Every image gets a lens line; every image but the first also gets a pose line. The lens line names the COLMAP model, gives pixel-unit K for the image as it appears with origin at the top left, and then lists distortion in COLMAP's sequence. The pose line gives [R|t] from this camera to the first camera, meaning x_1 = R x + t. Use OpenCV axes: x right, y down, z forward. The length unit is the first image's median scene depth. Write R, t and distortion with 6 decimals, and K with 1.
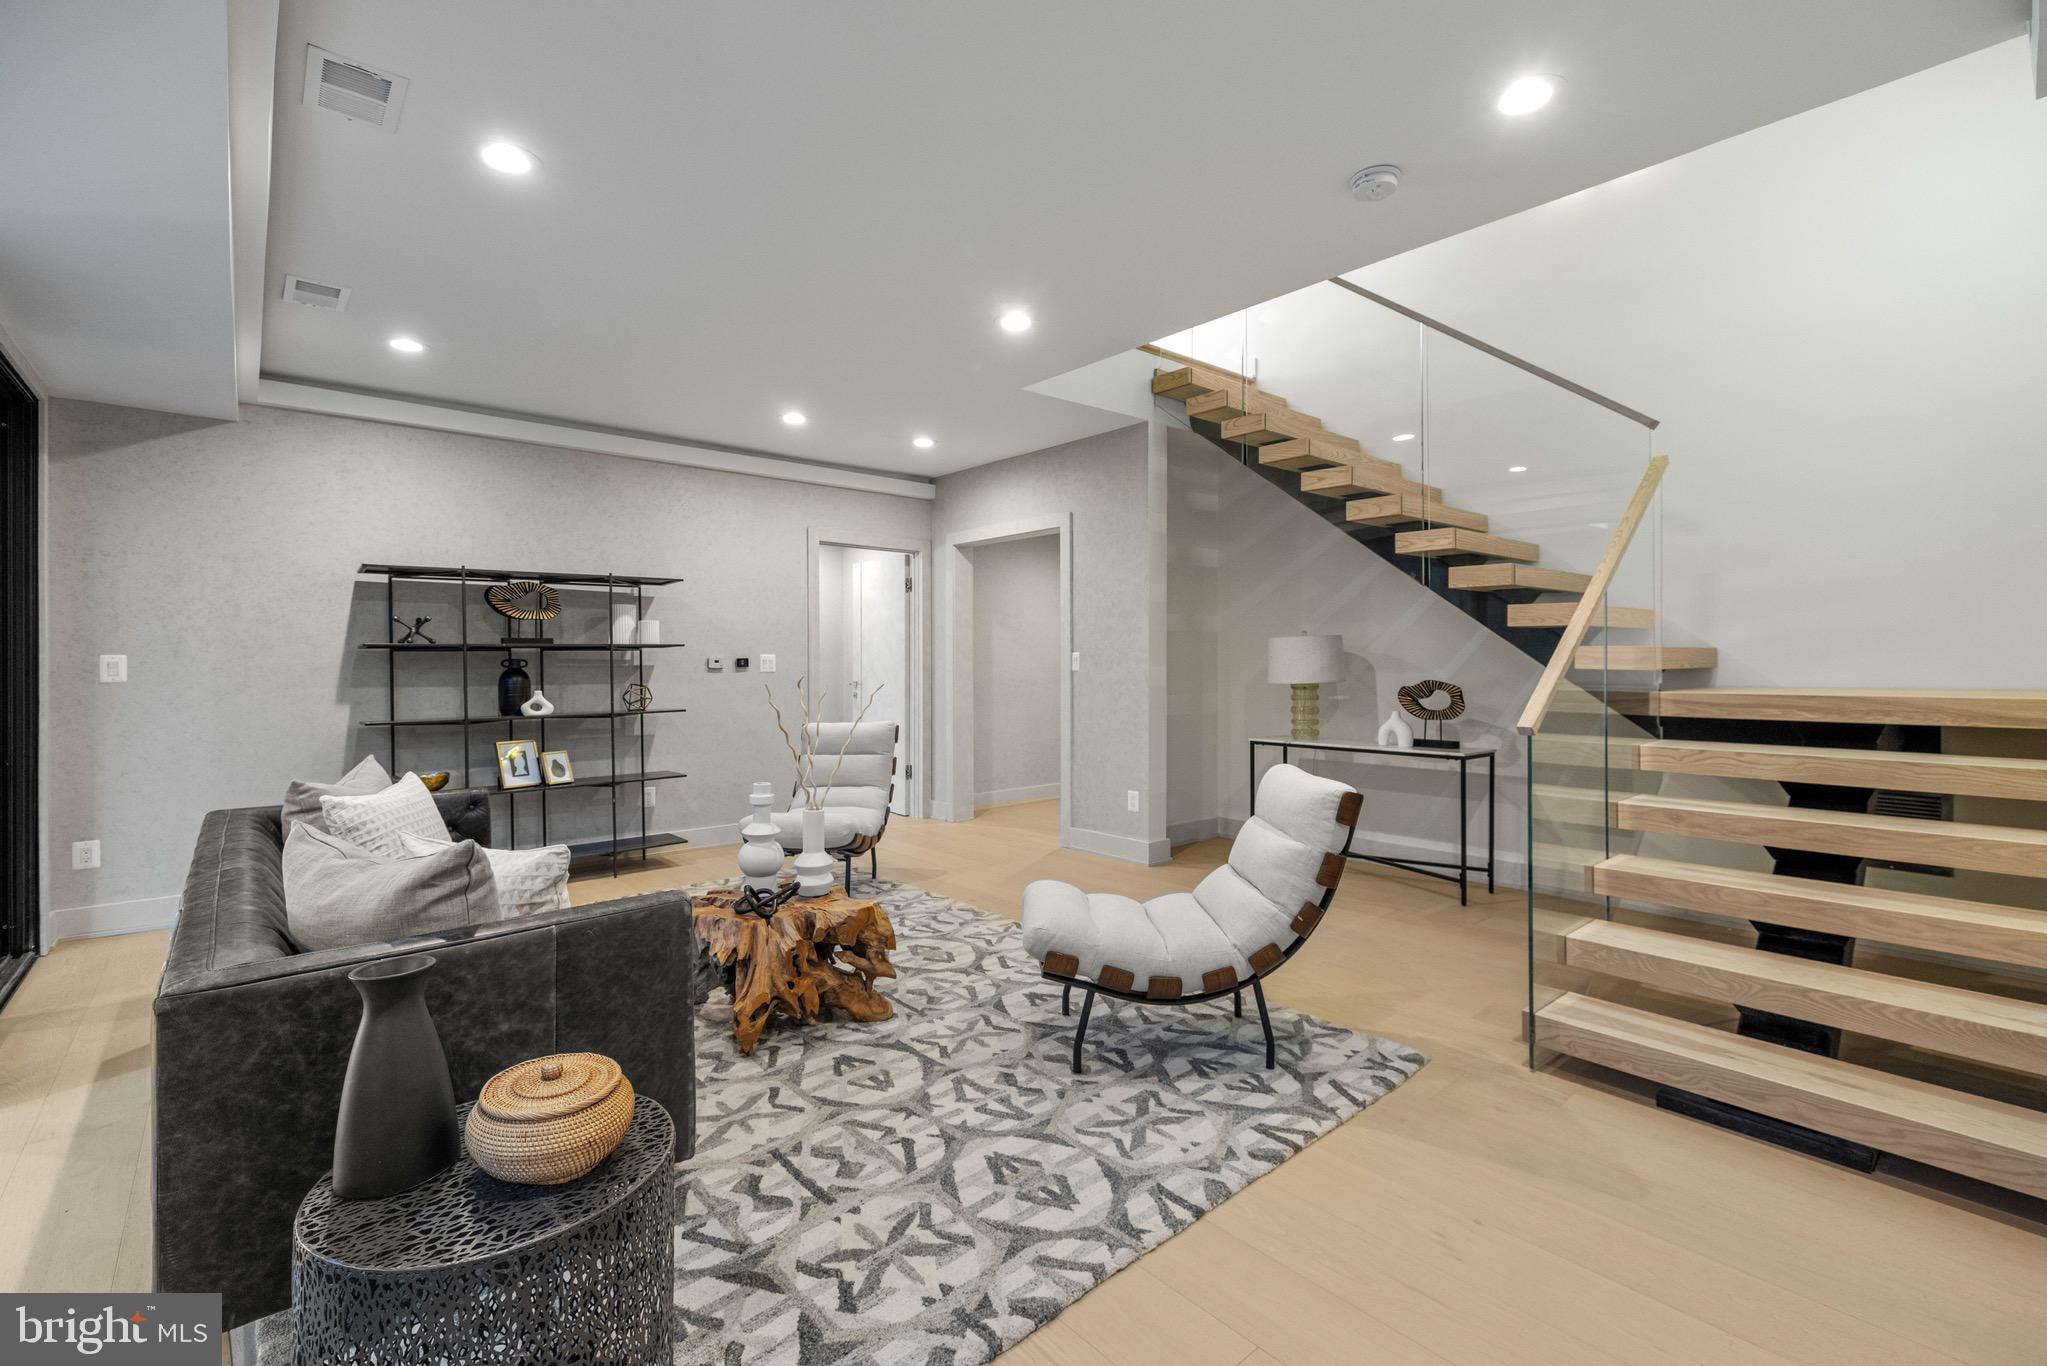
lens RADIAL K [[889.4, 0, 1035.6], [0, 889.4, 670.8], [0, 0, 1]] dist [0.002696, 0.000842]
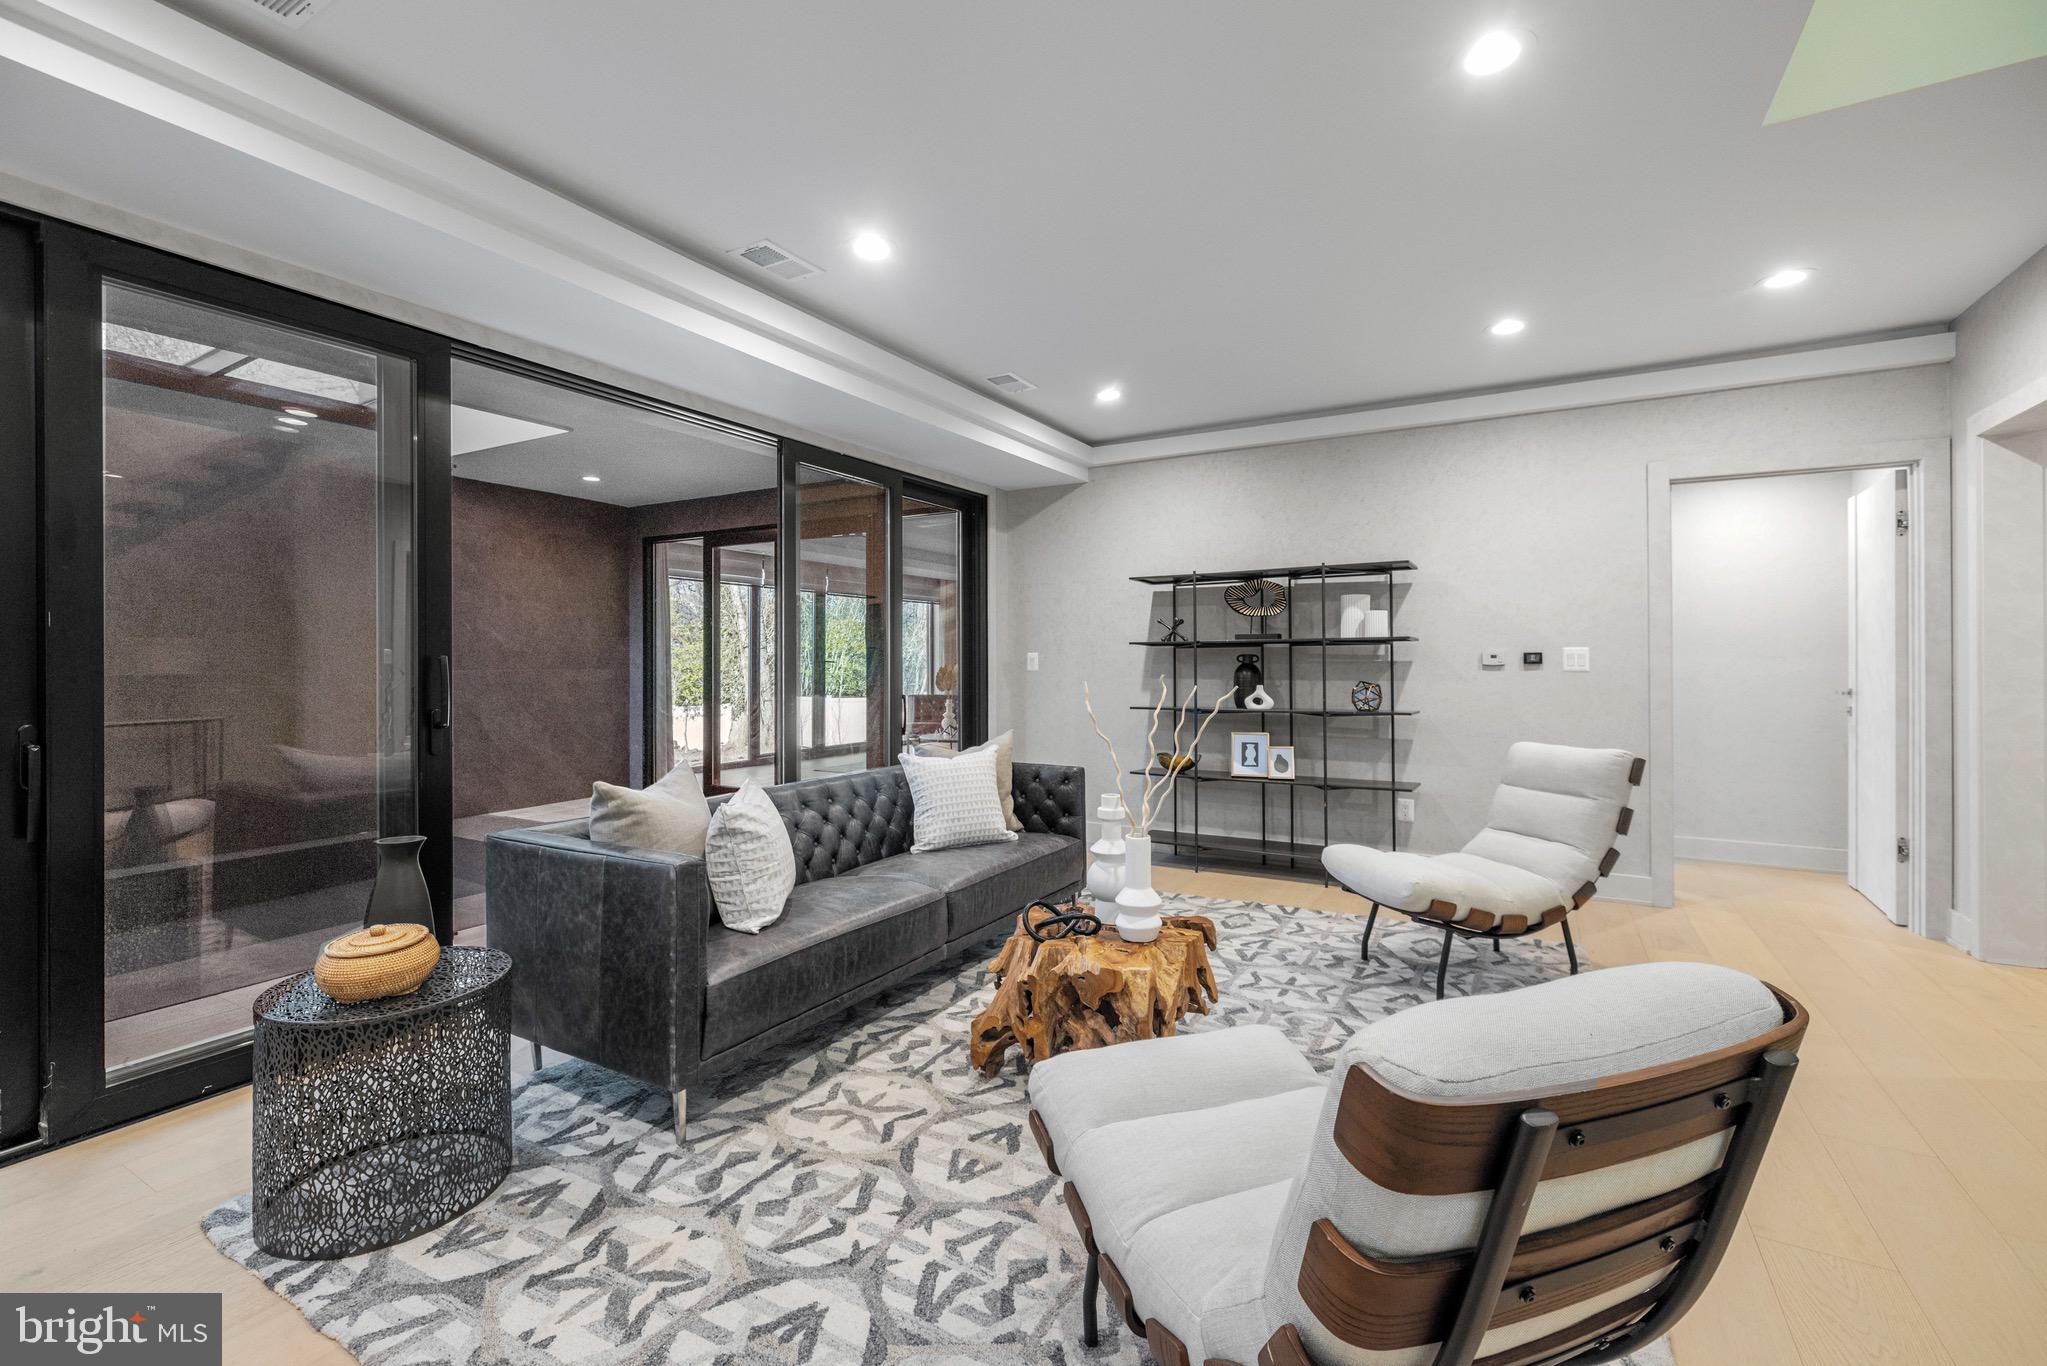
lens RADIAL K [[889.4, 0, 1029.0], [0, 889.4, 666.3], [0, 0, 1]] dist [0.002696, 0.000842]
pose [[0.315862, 0.010714, -0.948745, 0.501795], [-0.009785, 0.999920, 0.008034, -0.007737], [0.948755, 0.006746, 0.315941, 0.642879]]
